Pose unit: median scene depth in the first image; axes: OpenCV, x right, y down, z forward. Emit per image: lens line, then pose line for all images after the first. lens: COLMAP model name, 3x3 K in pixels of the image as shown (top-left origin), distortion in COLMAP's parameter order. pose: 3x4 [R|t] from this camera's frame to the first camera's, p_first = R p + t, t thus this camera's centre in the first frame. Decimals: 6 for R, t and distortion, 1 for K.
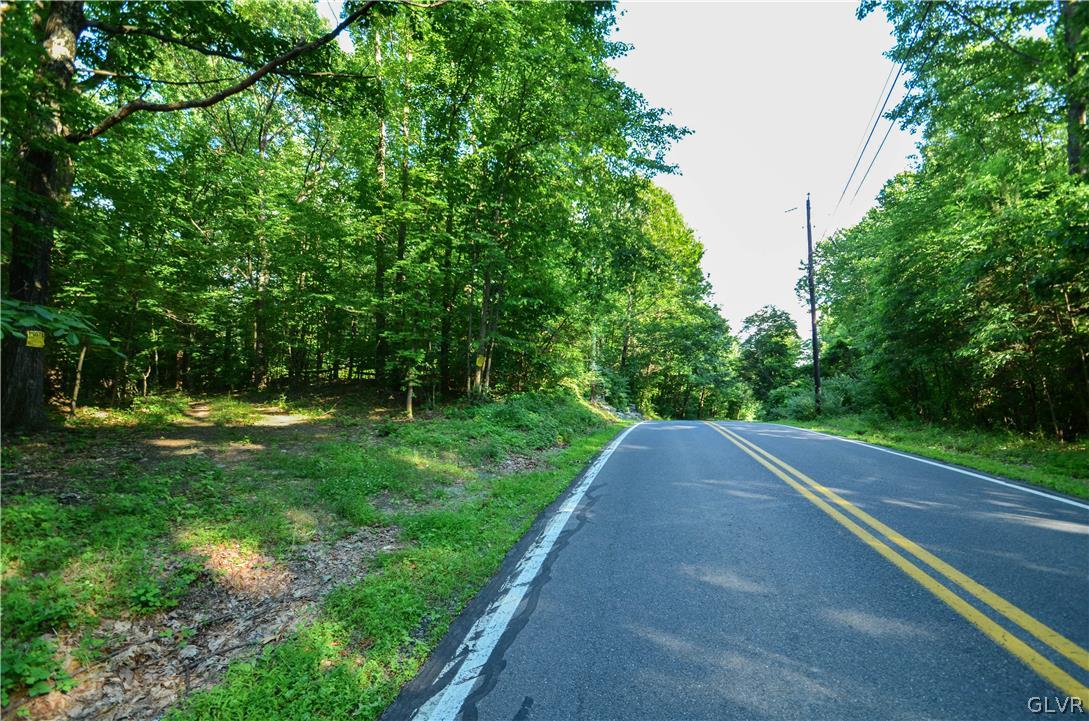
lens RADIAL K [[499.5, 0, 548.1], [0, 499.5, 364.3], [0, 0, 1]] dist [0.040181, -0.026409]
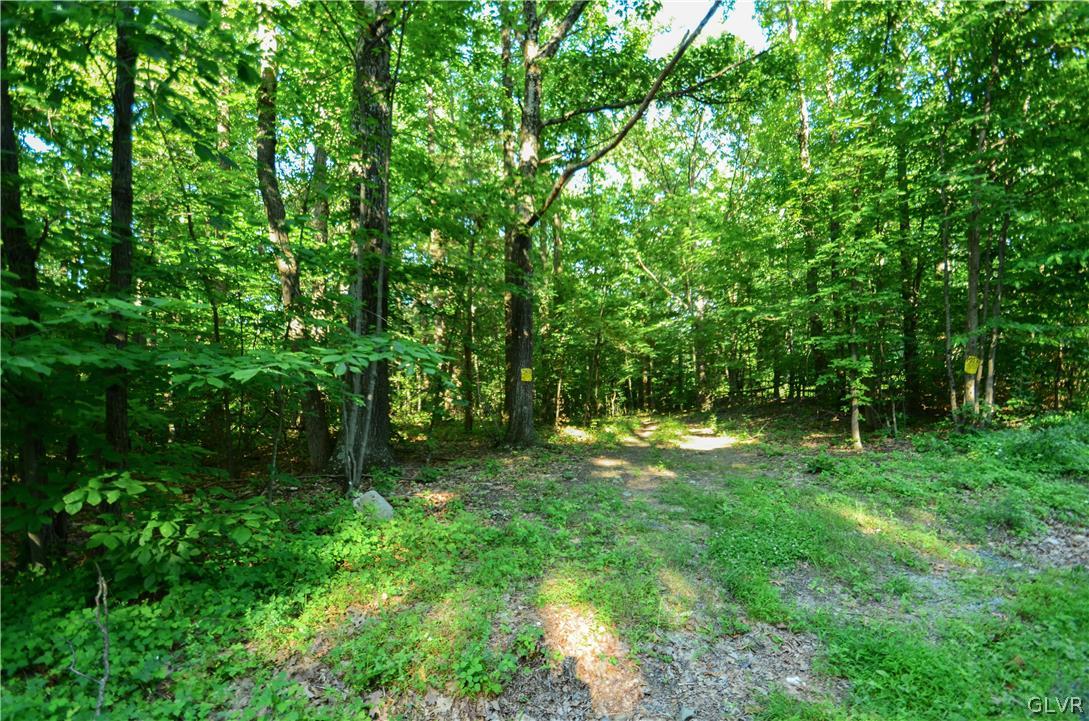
lens RADIAL K [[499.5, 0, 548.1], [0, 499.5, 364.3], [0, 0, 1]] dist [0.040181, -0.026409]
pose [[0.666569, -0.080311, -0.741104, -0.013741], [0.052965, 0.996769, -0.060379, 0.003136], [0.743559, 0.000994, 0.668670, 0.148052]]
